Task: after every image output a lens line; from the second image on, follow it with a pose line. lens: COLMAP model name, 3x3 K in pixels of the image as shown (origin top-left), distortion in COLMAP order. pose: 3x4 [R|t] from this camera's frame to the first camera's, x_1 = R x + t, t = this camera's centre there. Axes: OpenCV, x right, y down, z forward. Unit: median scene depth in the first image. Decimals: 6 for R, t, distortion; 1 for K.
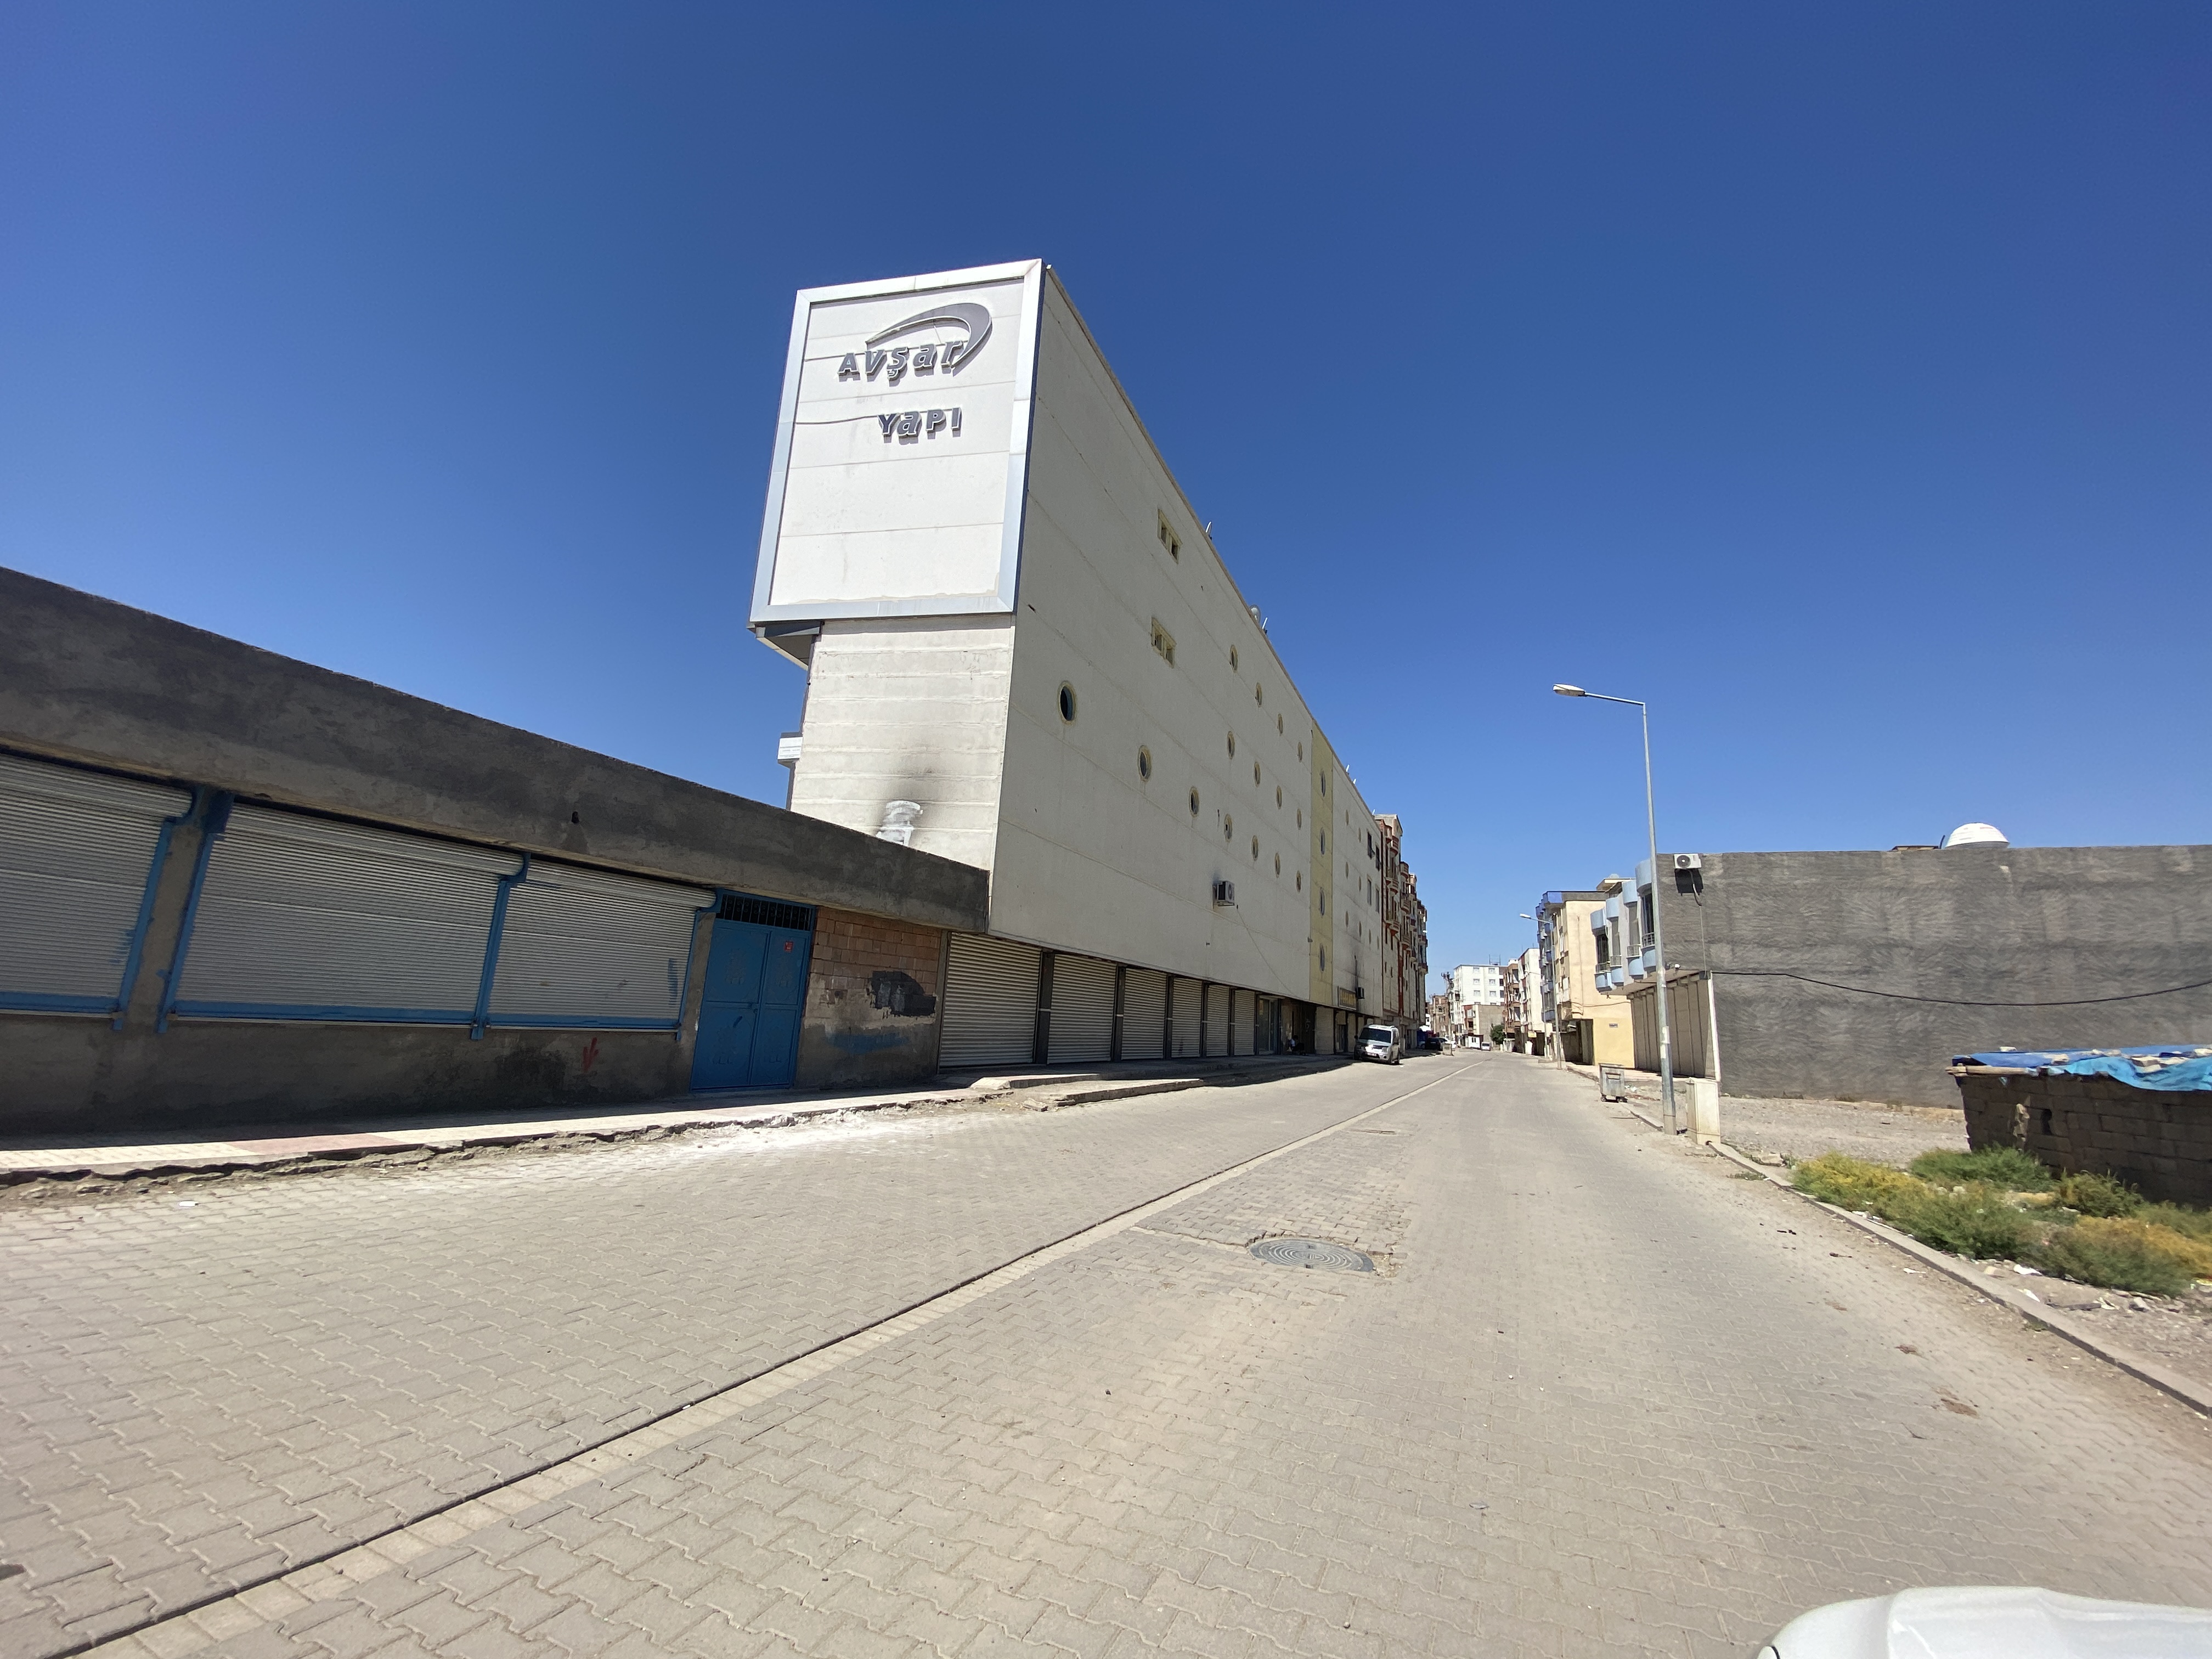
lens RADIAL K [[892.2, 0, 1106.0], [0, 892.2, 829.5], [0, 0, 1]] dist [-0.000357, -0.000119]
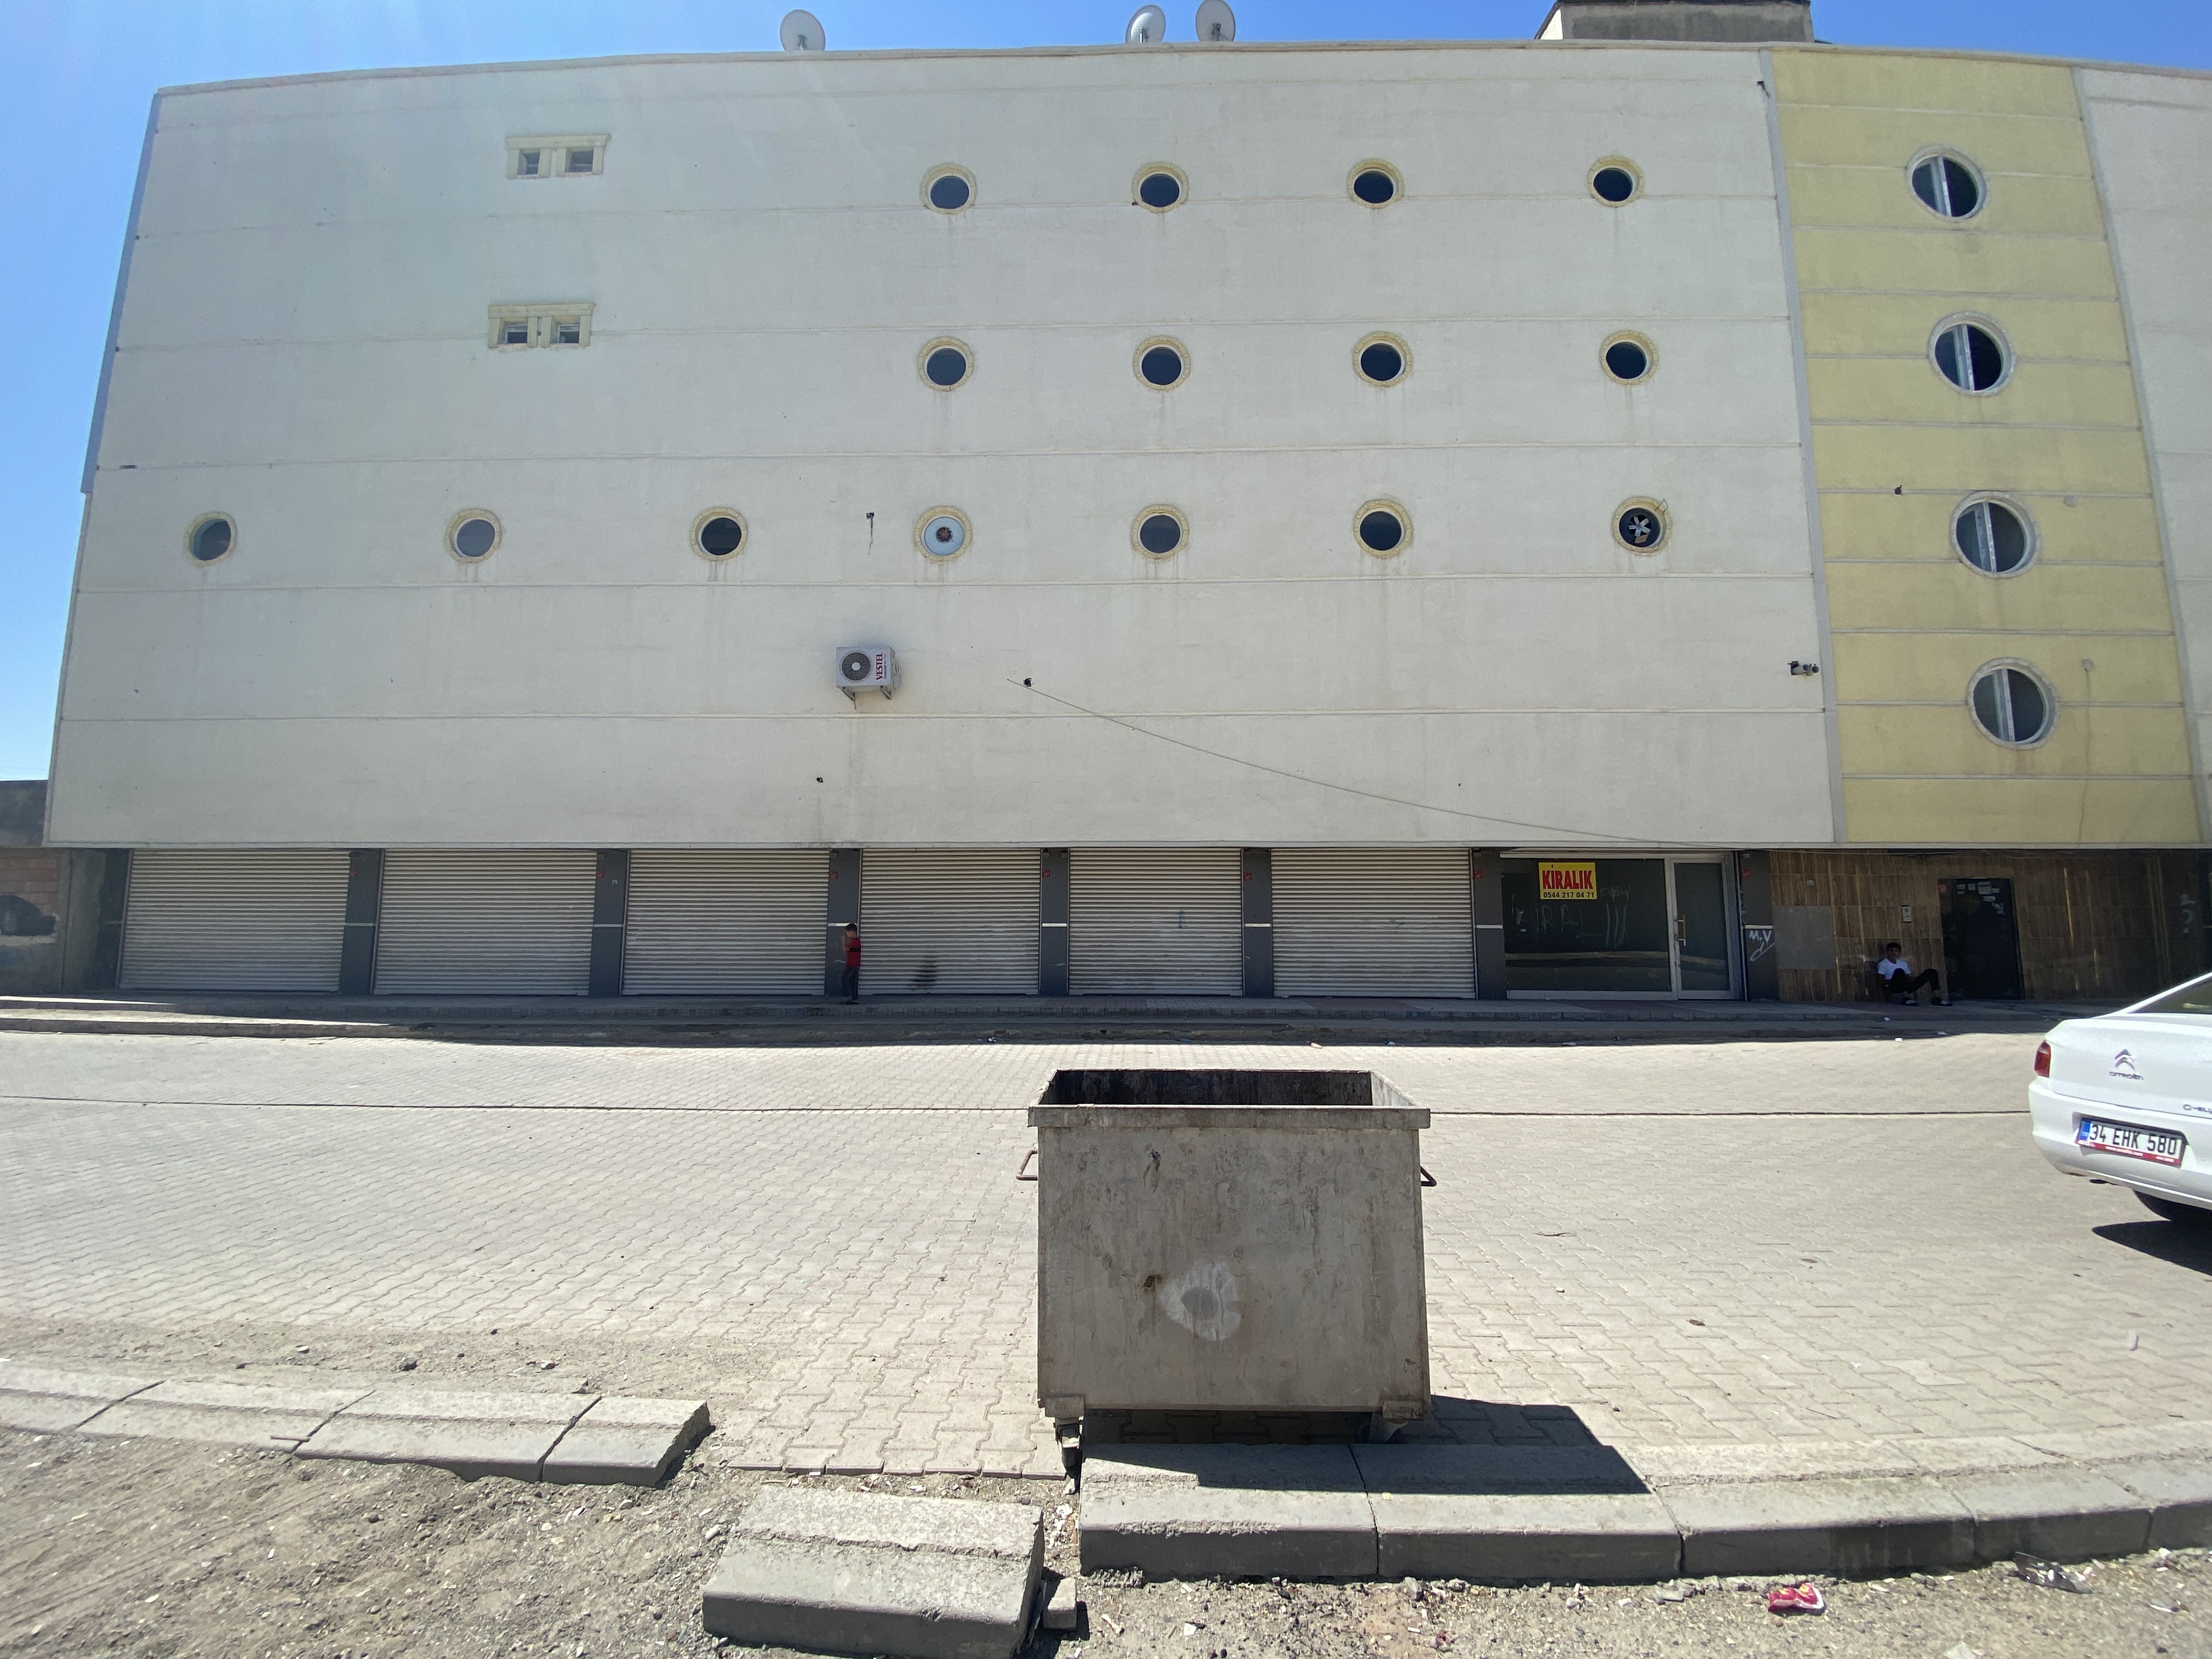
lens RADIAL K [[892.2, 0, 1106.0], [0, 892.2, 829.5], [0, 0, 1]] dist [-0.000357, -0.000119]
pose [[0.431932, -0.159675, -0.887659, 1.235302], [0.205719, 0.975701, -0.075410, 0.413842], [0.878131, -0.150037, 0.454285, 1.607498]]
